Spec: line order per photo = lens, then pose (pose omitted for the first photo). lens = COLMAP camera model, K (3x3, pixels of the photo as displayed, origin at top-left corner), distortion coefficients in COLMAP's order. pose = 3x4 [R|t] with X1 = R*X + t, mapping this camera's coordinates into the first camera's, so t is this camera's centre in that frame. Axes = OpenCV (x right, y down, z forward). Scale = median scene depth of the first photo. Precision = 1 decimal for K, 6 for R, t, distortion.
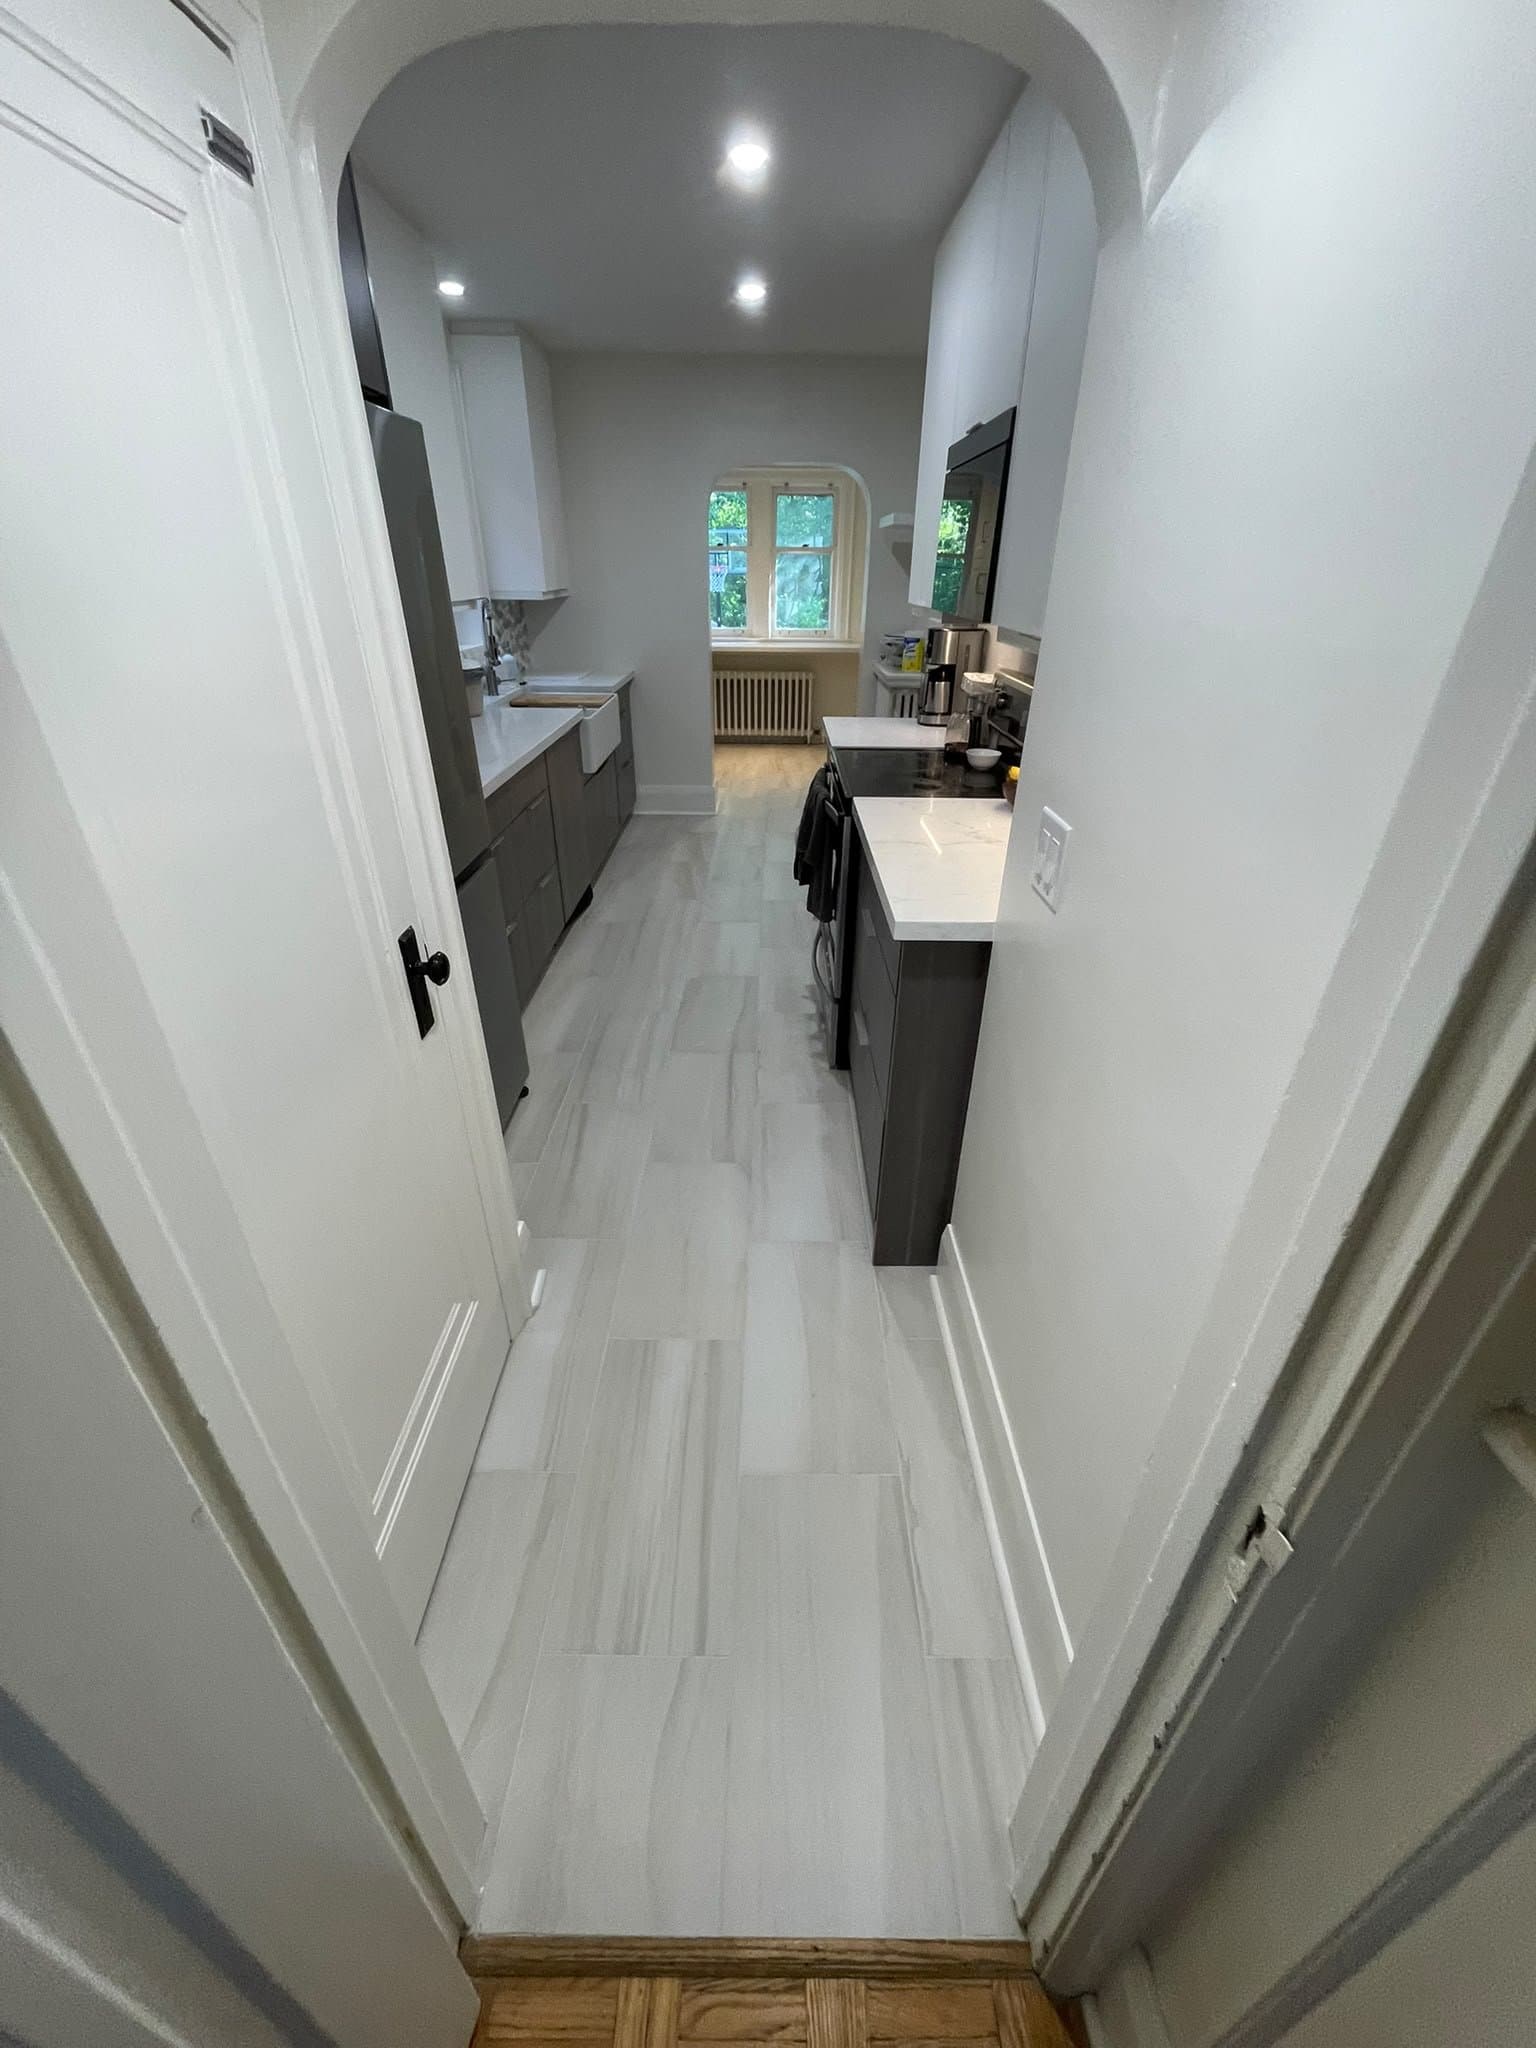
lens RADIAL K [[821.1, 0, 768.0], [0, 821.1, 1024.0], [0, 0, 1]] dist [-0.000909, -0.000170]
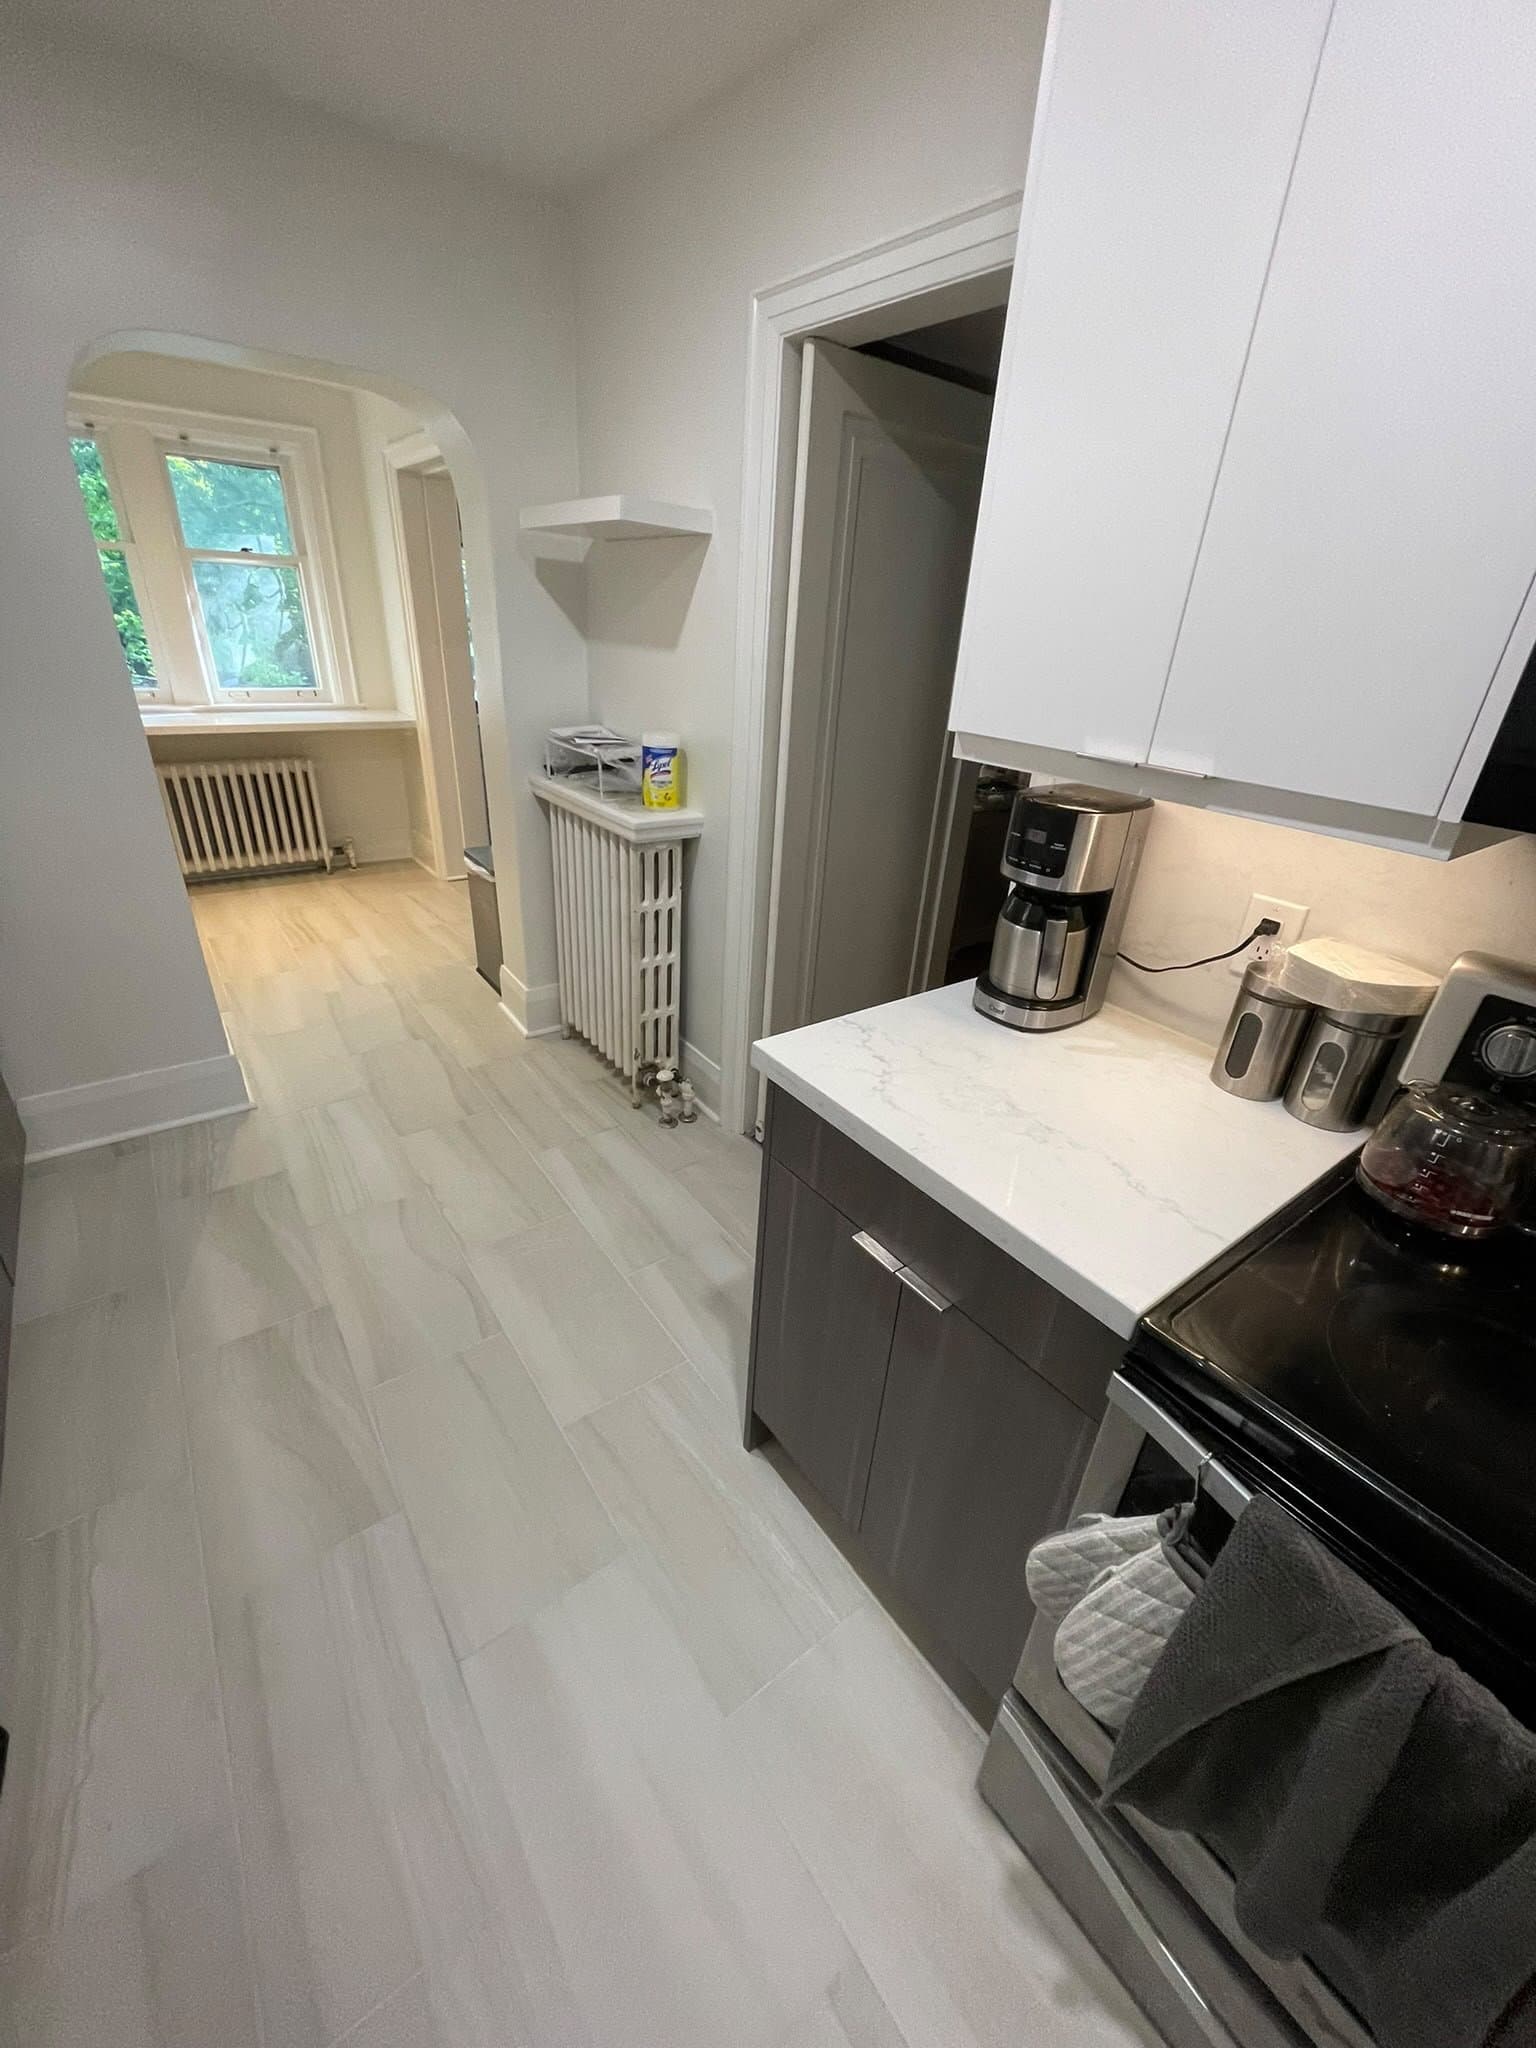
lens RADIAL K [[821.1, 0, 768.0], [0, 821.1, 1024.0], [0, 0, 1]] dist [-0.000909, -0.000170]
pose [[0.801385, -0.244885, 0.545722, -0.072452], [0.255367, 0.965099, 0.058071, -0.254150], [-0.540896, 0.092822, 0.835952, 0.443860]]
